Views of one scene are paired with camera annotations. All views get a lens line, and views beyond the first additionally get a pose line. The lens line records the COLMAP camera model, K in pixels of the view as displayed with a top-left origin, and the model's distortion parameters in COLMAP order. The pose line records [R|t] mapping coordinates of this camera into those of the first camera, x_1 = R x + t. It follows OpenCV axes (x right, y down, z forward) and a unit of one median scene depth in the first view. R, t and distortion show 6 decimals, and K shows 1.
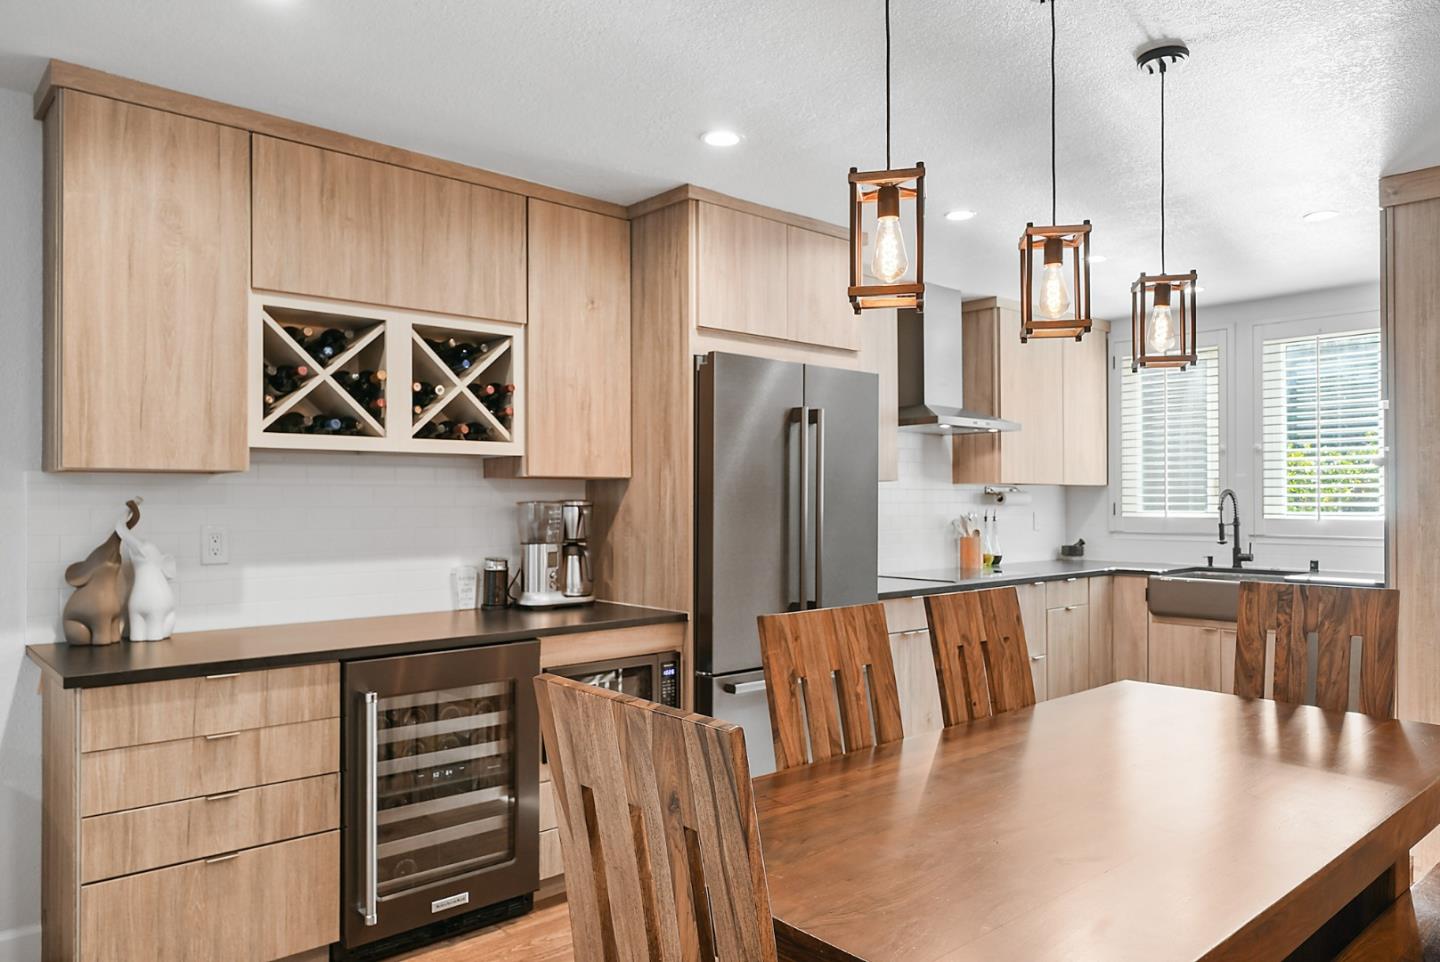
lens RADIAL K [[965.1, 0, 713.0], [0, 965.1, 493.9], [0, 0, 1]] dist [0.001775, -0.000664]
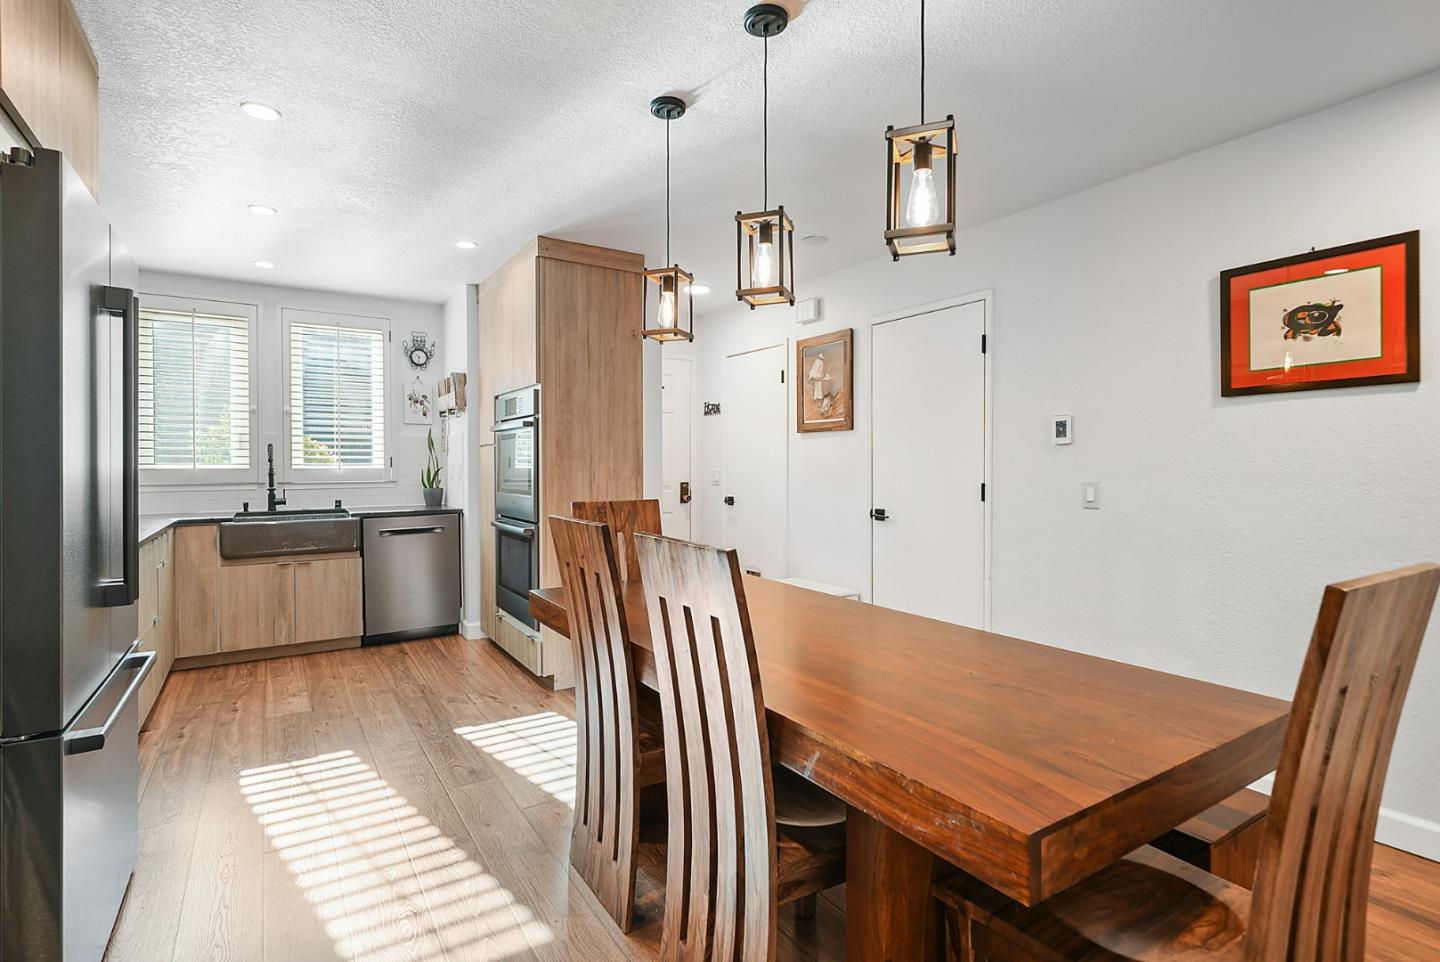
lens RADIAL K [[685.9, 0, 714.1], [0, 685.9, 473.4], [0, 0, 1]] dist [-0.001061, -0.000213]
pose [[0.150207, -0.010716, 0.988596, -0.207150], [-0.003403, 0.999930, 0.011356, 0.019994], [-0.988649, -0.005070, 0.150160, 0.350124]]
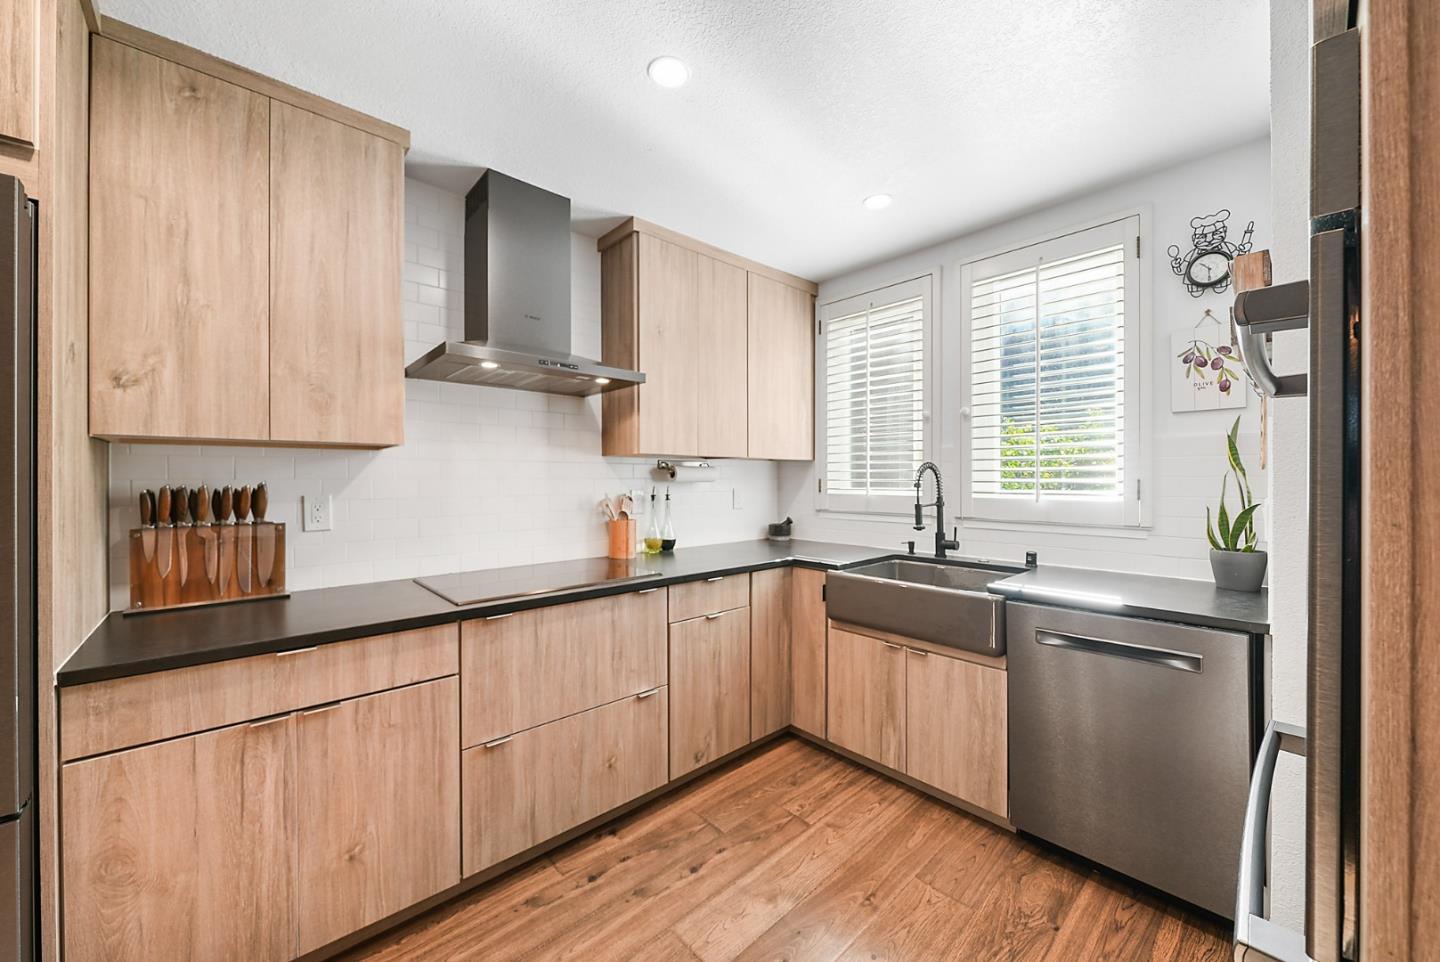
lens RADIAL K [[538.2, 0, 711.6], [0, 538.2, 481.0], [0, 0, 1]] dist [-0.005325, -0.000061]
pose [[0.999938, 0.000205, 0.011104, 0.348663], [-0.000332, 0.999935, 0.011433, 0.005941], [-0.011101, -0.011436, 0.999873, 0.552315]]
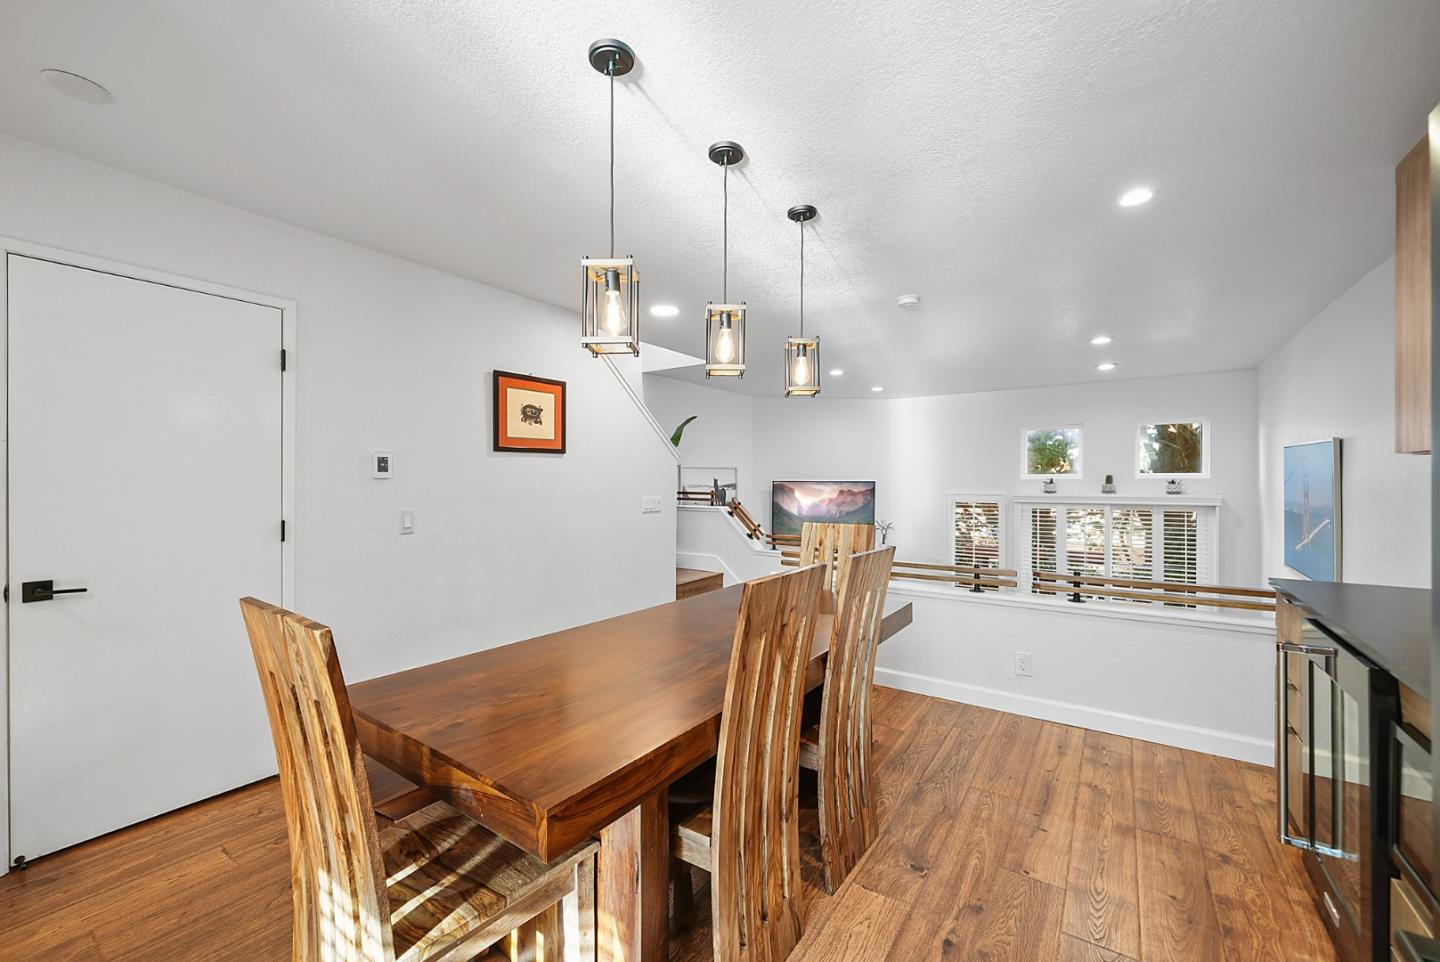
lens RADIAL K [[581.2, 0, 714.0], [0, 581.2, 477.6], [0, 0, 1]] dist [-0.000430, -0.000214]
pose [[-0.972866, -0.000407, -0.231368, 0.226734], [0.001790, 0.999955, -0.009285, 0.006088], [0.231361, -0.009447, -0.972822, 0.731031]]
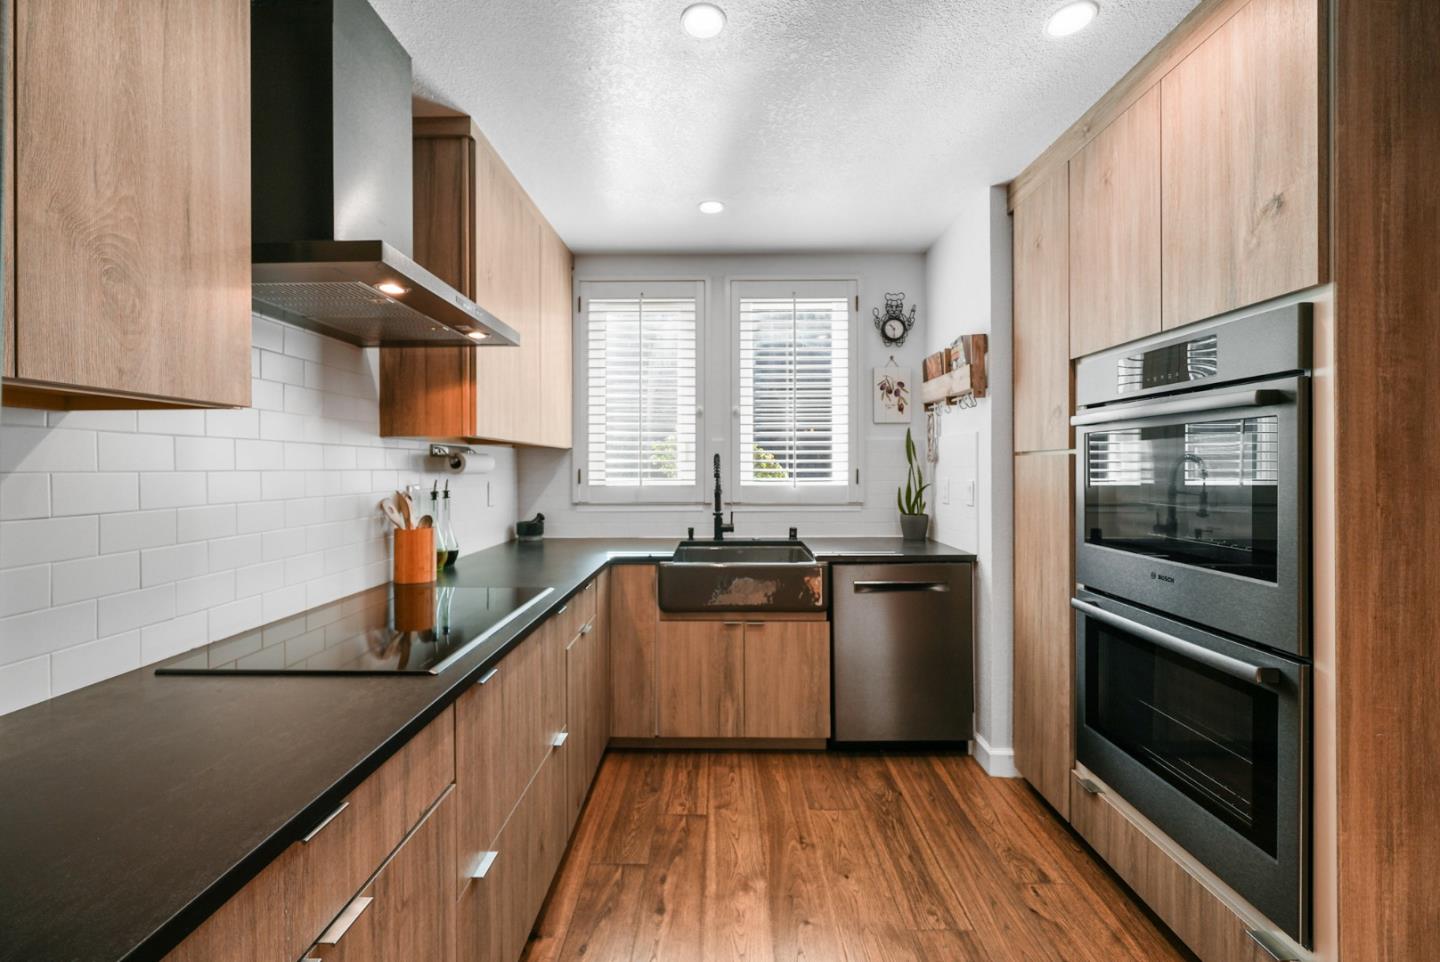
lens RADIAL K [[586.6, 0, 714.2], [0, 586.6, 466.9], [0, 0, 1]] dist [-0.001541, -0.000200]
pose [[0.671982, 0.000093, 0.740568, 0.128687], [-0.003130, 0.999991, 0.002715, 0.005916], [-0.740561, -0.004142, 0.671976, 0.642762]]
